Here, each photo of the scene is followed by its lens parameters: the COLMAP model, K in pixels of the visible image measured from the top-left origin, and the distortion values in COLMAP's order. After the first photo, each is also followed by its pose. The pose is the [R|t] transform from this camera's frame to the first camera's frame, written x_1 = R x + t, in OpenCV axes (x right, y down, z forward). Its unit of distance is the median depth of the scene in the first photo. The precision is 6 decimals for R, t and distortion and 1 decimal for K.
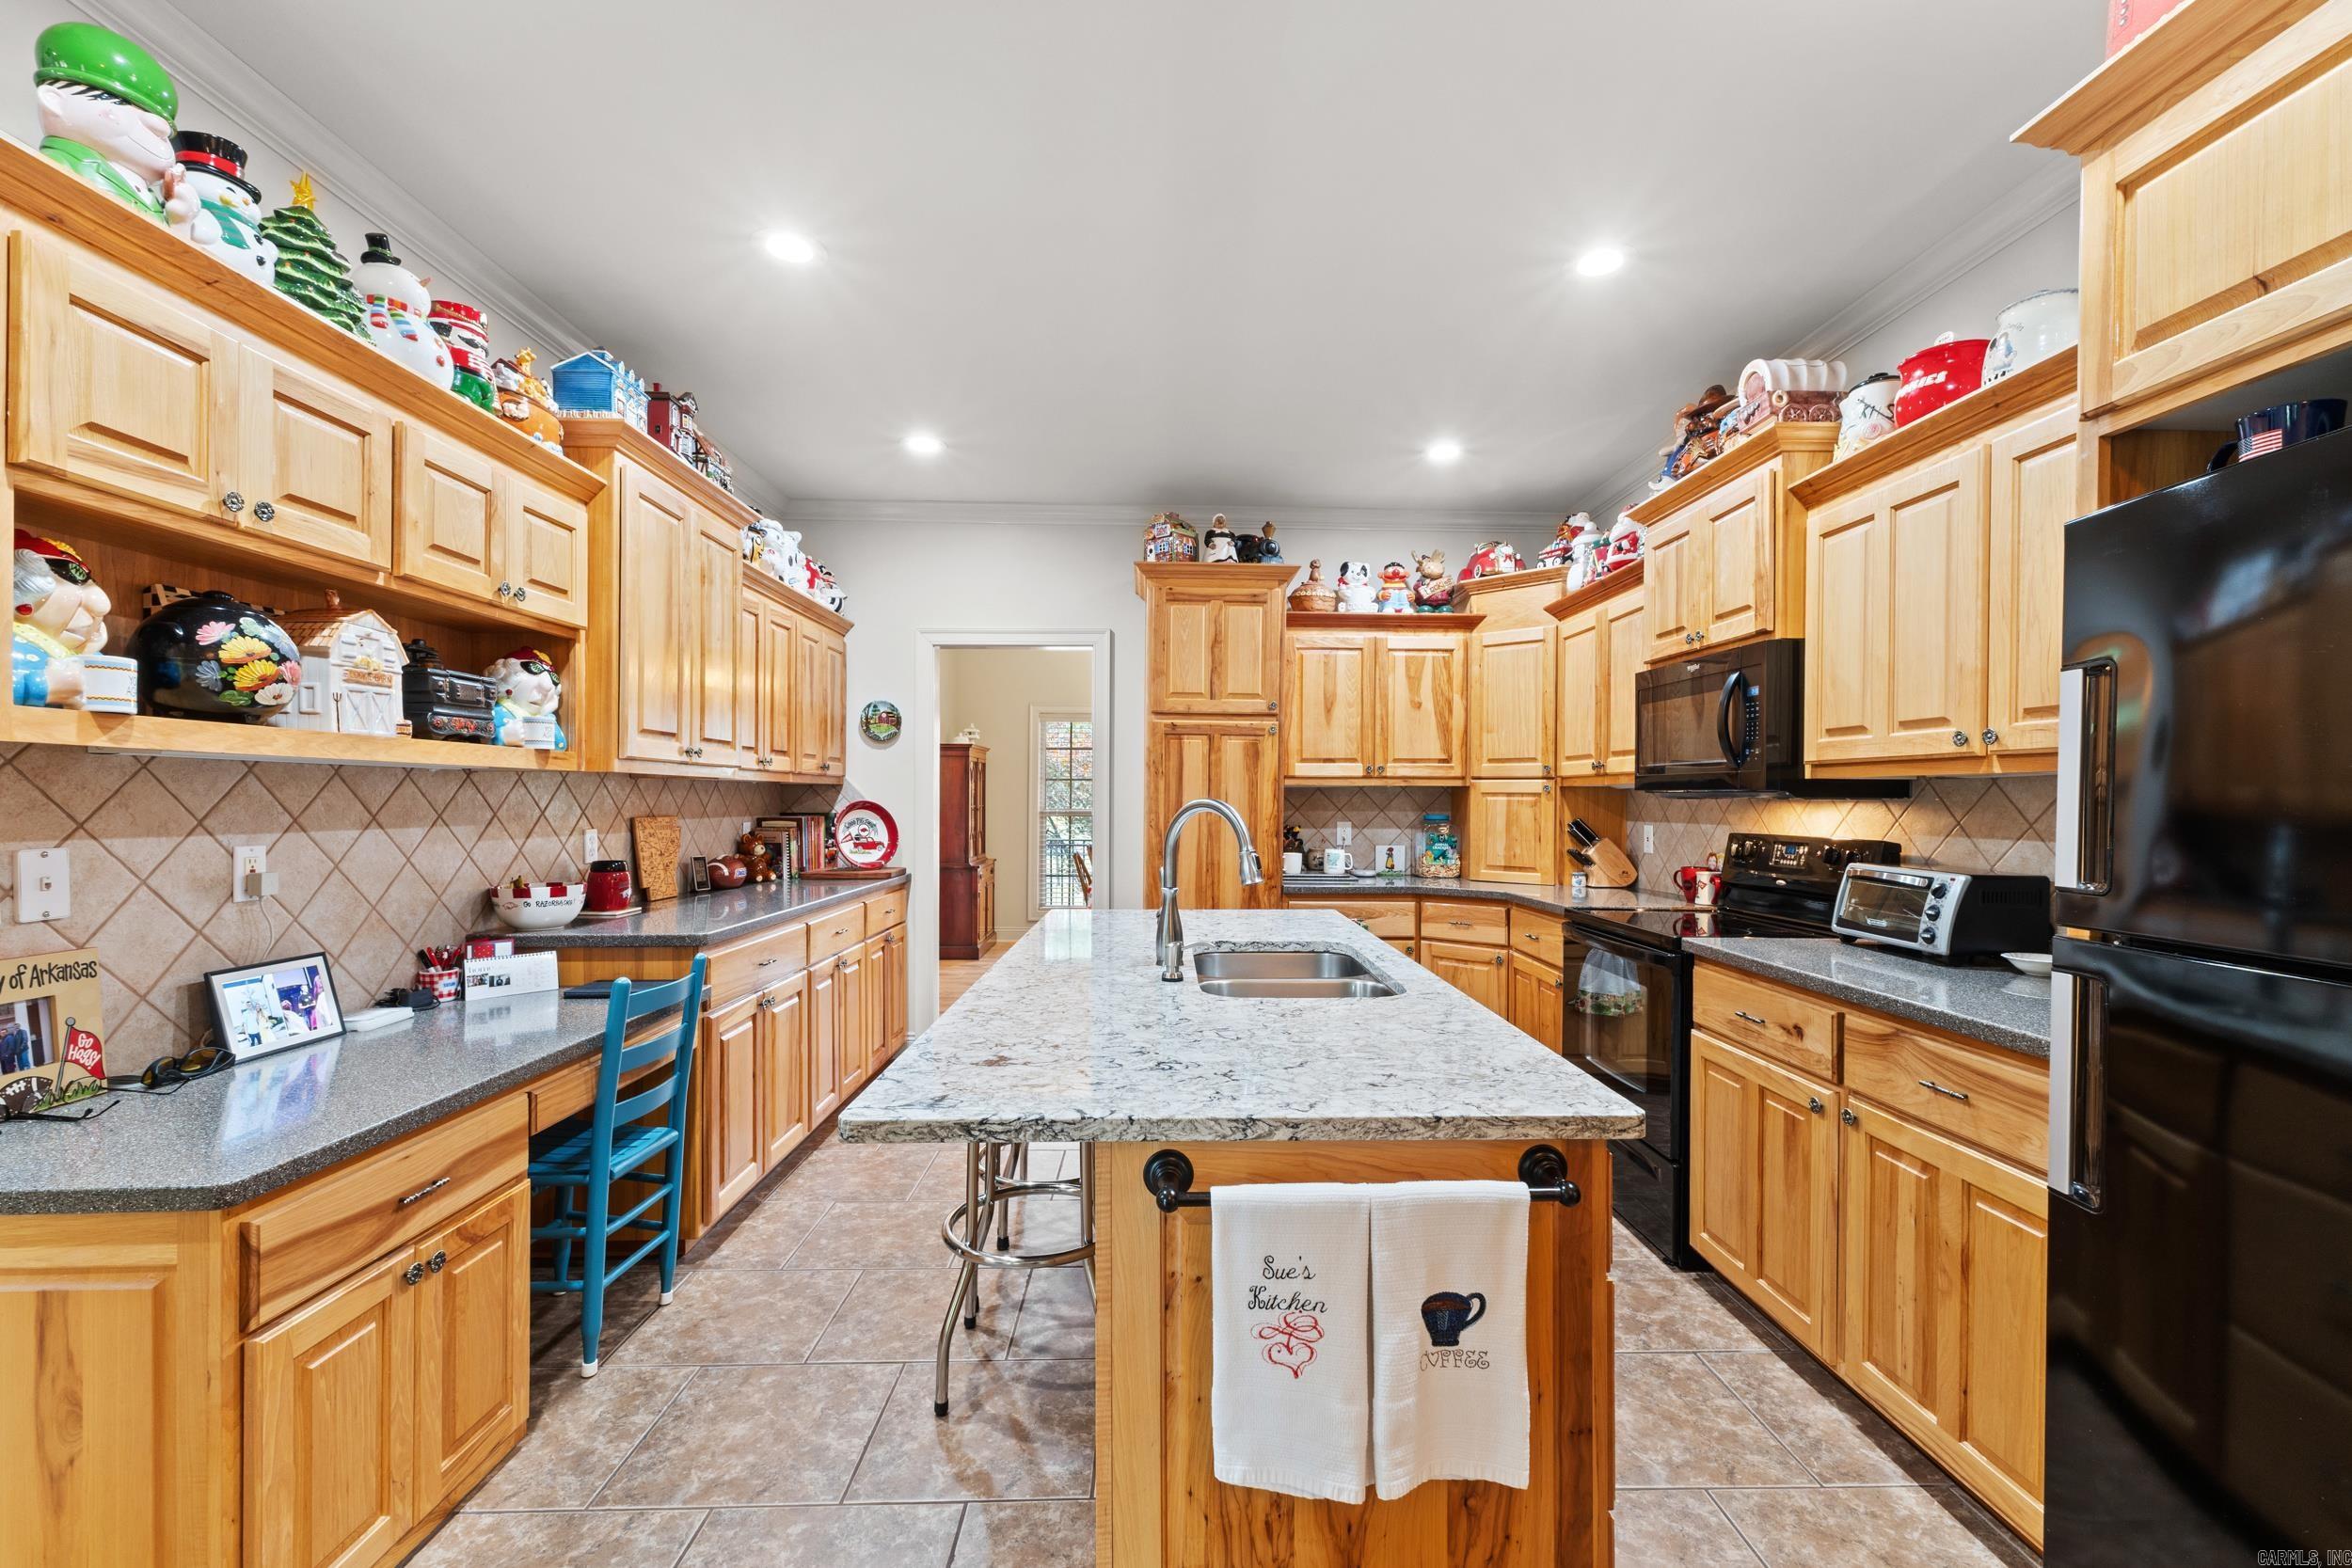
lens RADIAL K [[996.0, 0, 1194.3], [0, 996.0, 797.9], [0, 0, 1]] dist [0.005364, 0.000156]
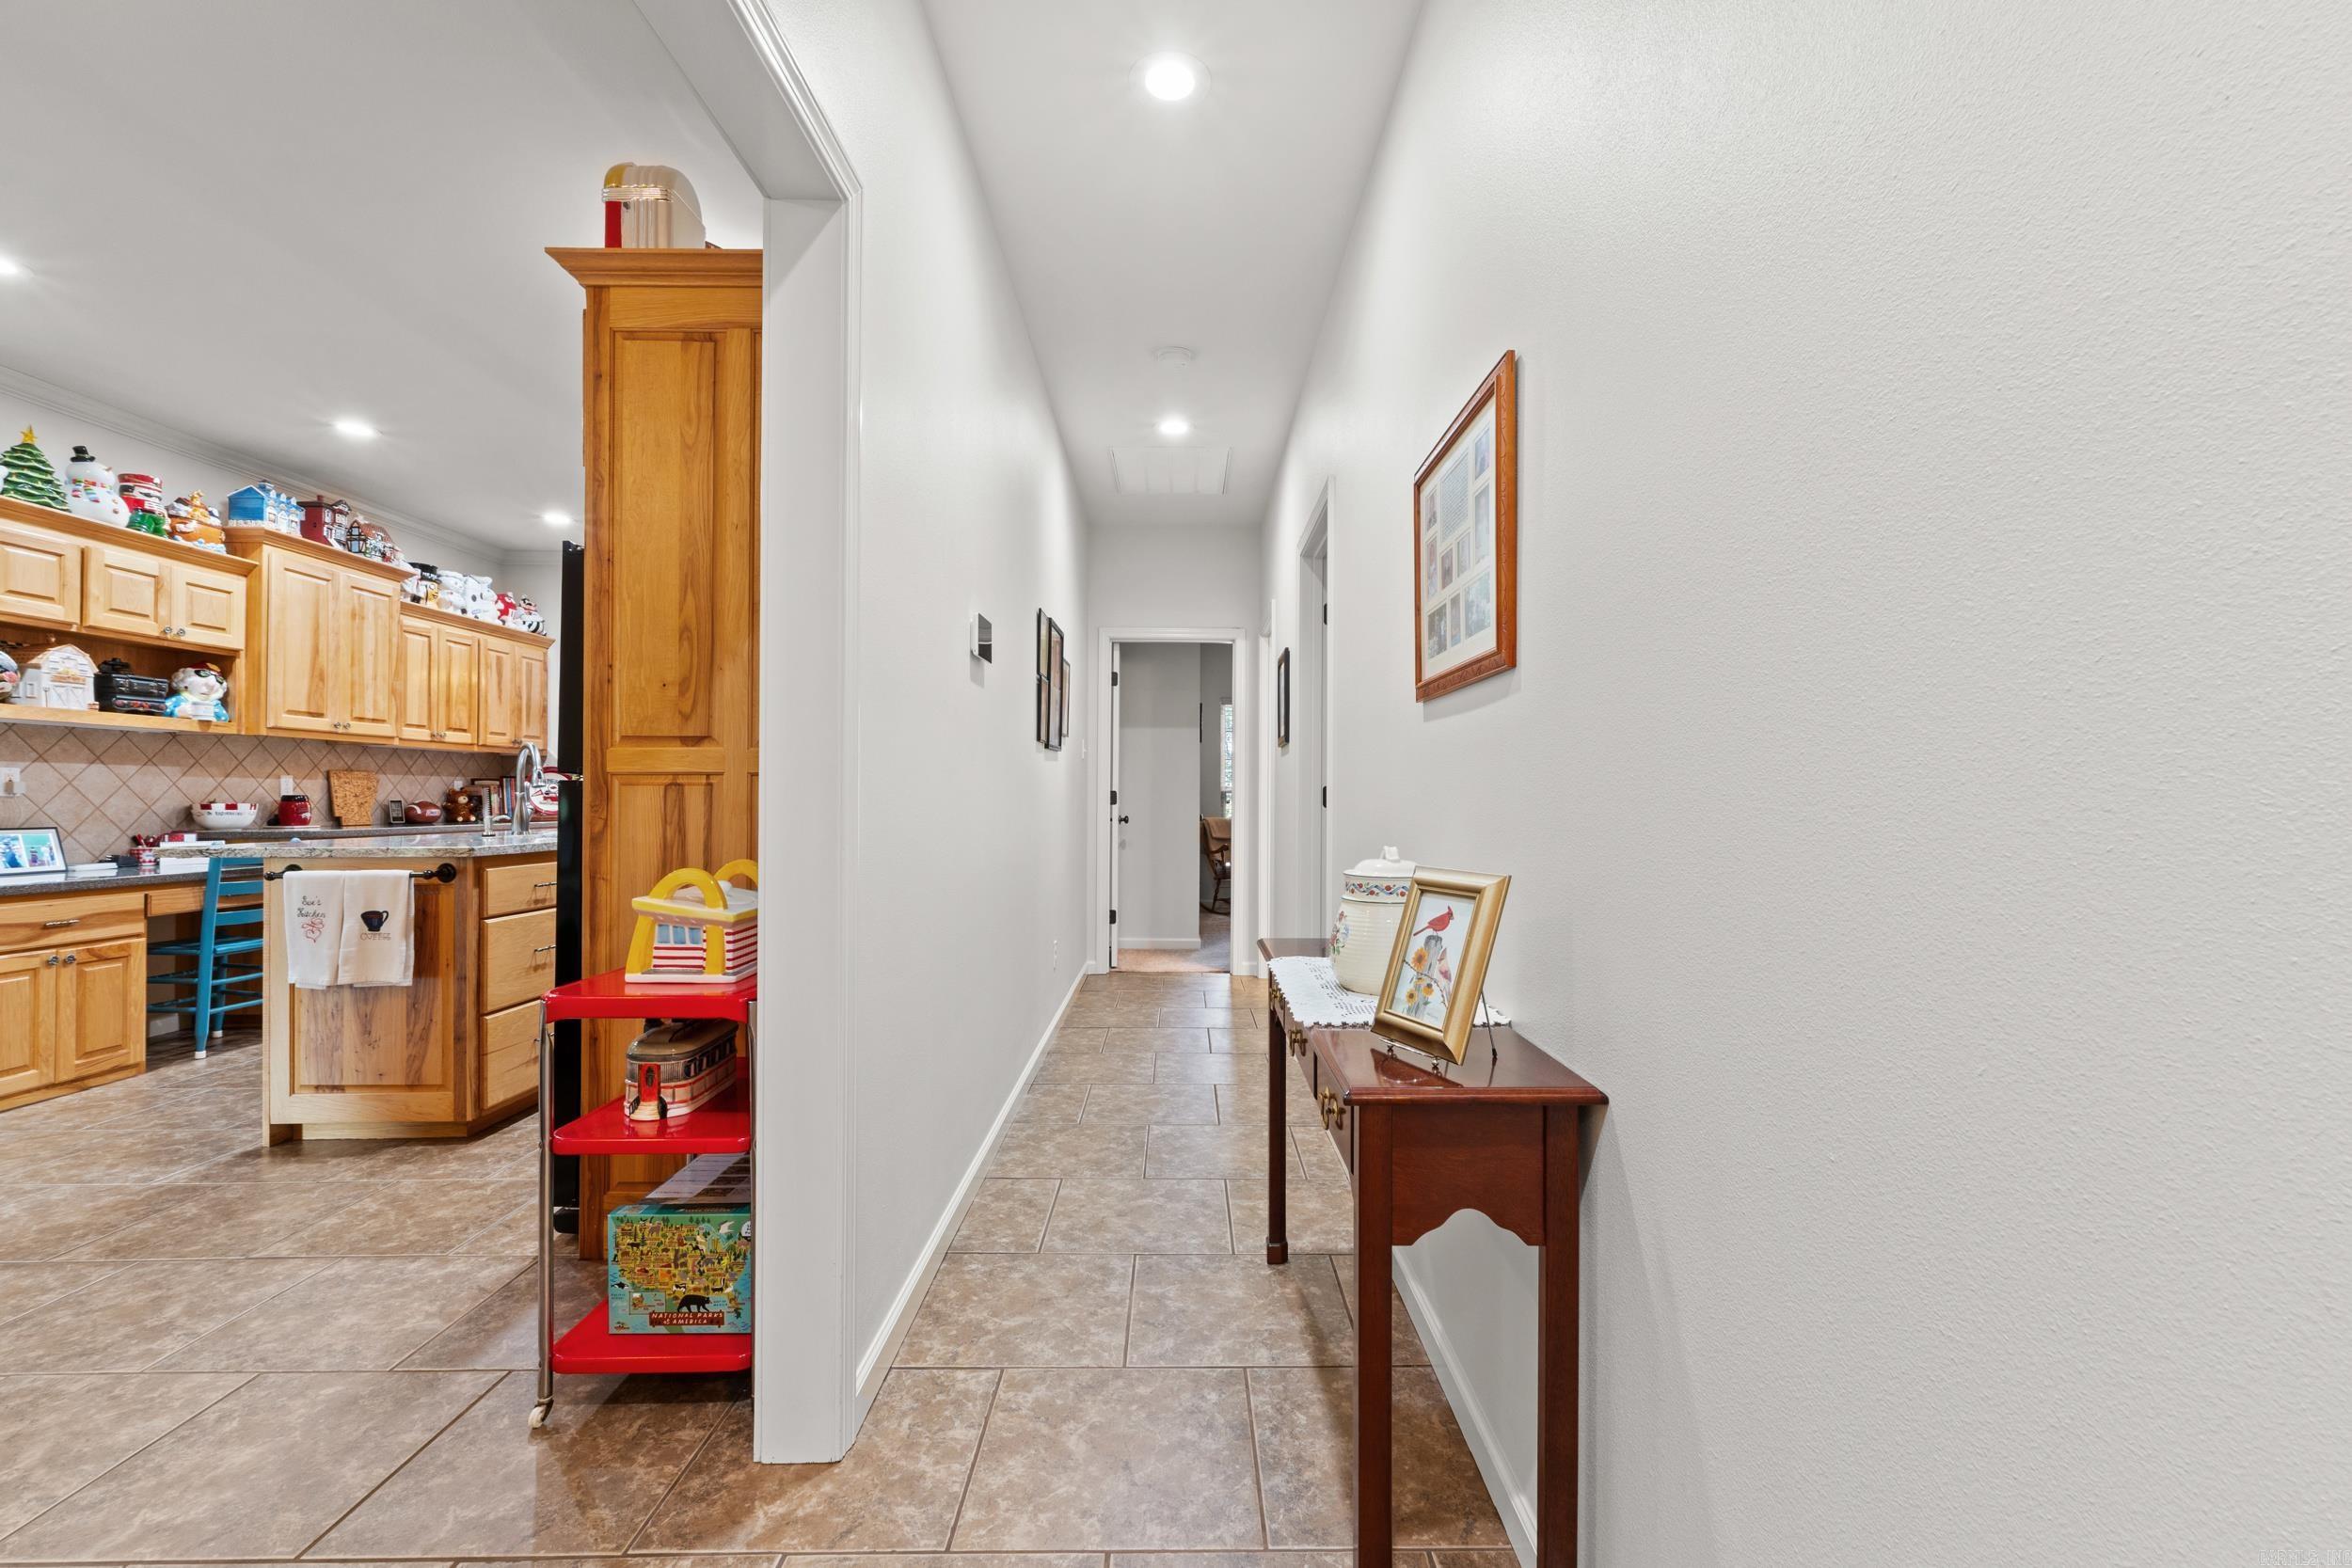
lens RADIAL K [[996.2, 0, 1202.8], [0, 996.2, 788.9], [0, 0, 1]] dist [0.003371, -0.000290]
pose [[0.999968, -0.001287, -0.007890, 1.018668], [0.001213, 0.999956, -0.009334, 0.082632], [0.007902, 0.009324, 0.999925, -0.672003]]
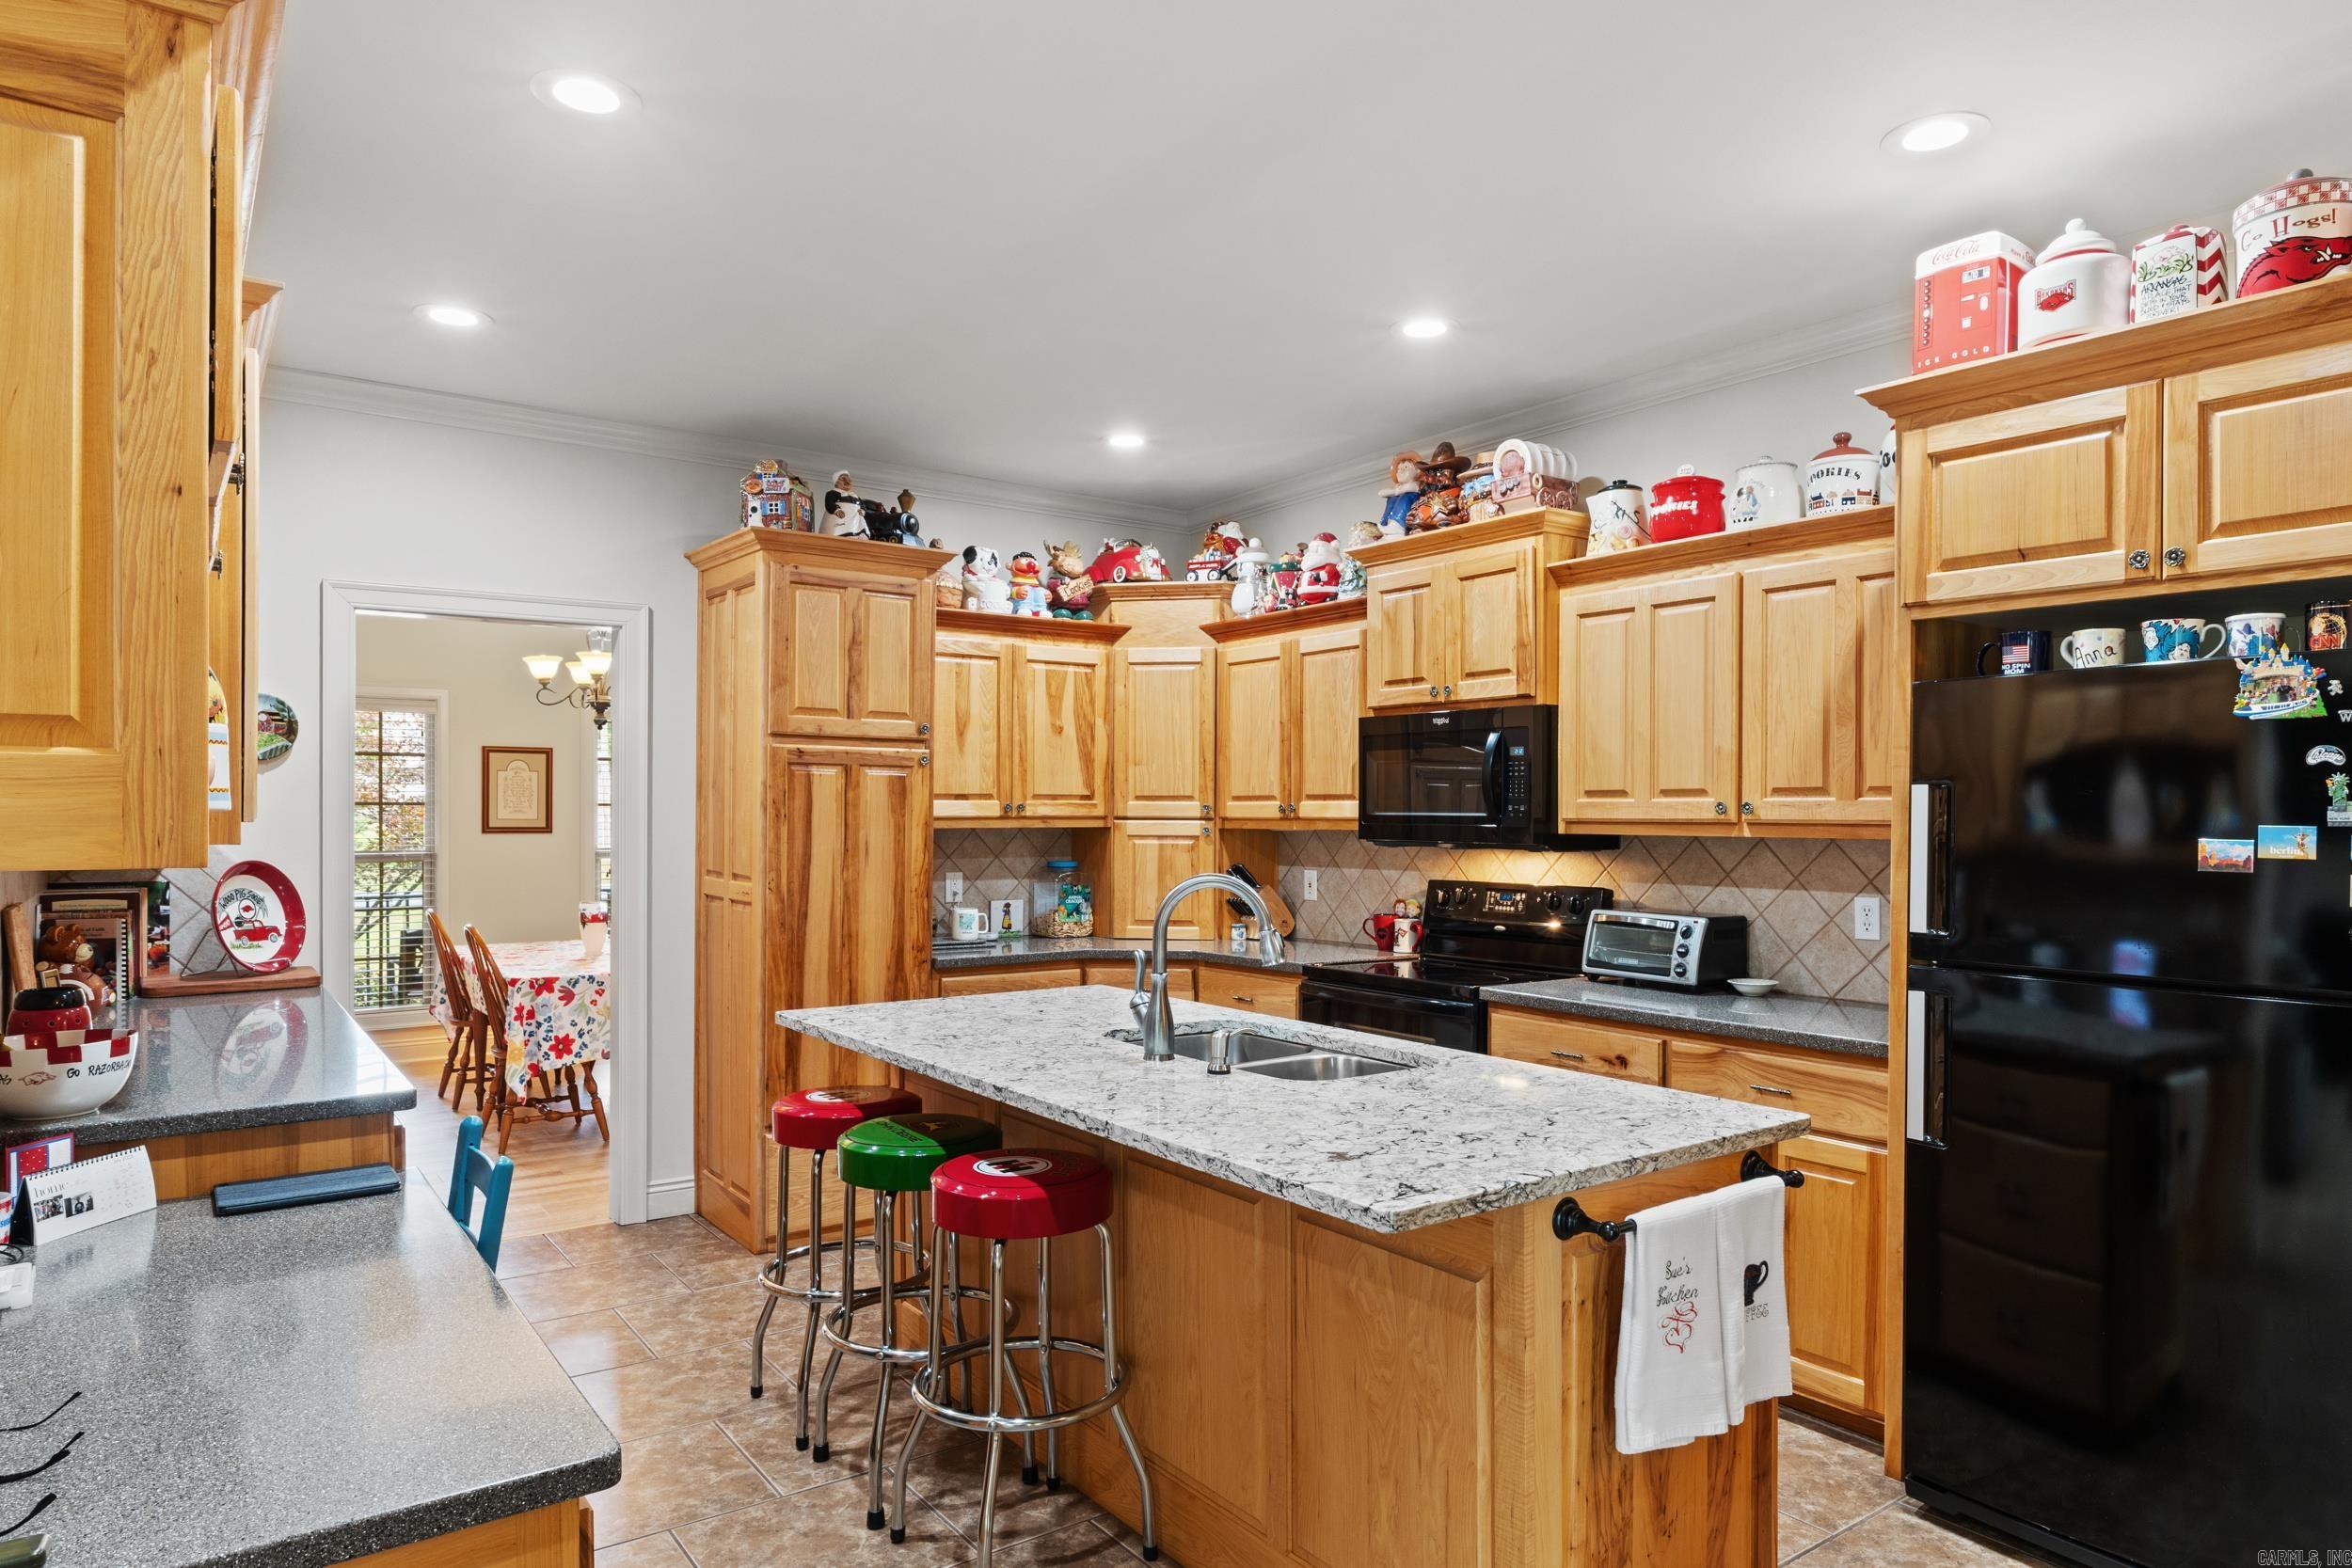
lens RADIAL K [[1431.3, 0, 1180.3], [0, 1431.3, 811.3], [0, 0, 1]] dist [-0.005265, 0.000002]
pose [[0.826325, -0.003691, 0.563182, -0.596803], [0.002299, 0.999992, 0.003179, -0.048326], [-0.563189, -0.001332, 0.826327, -0.060541]]
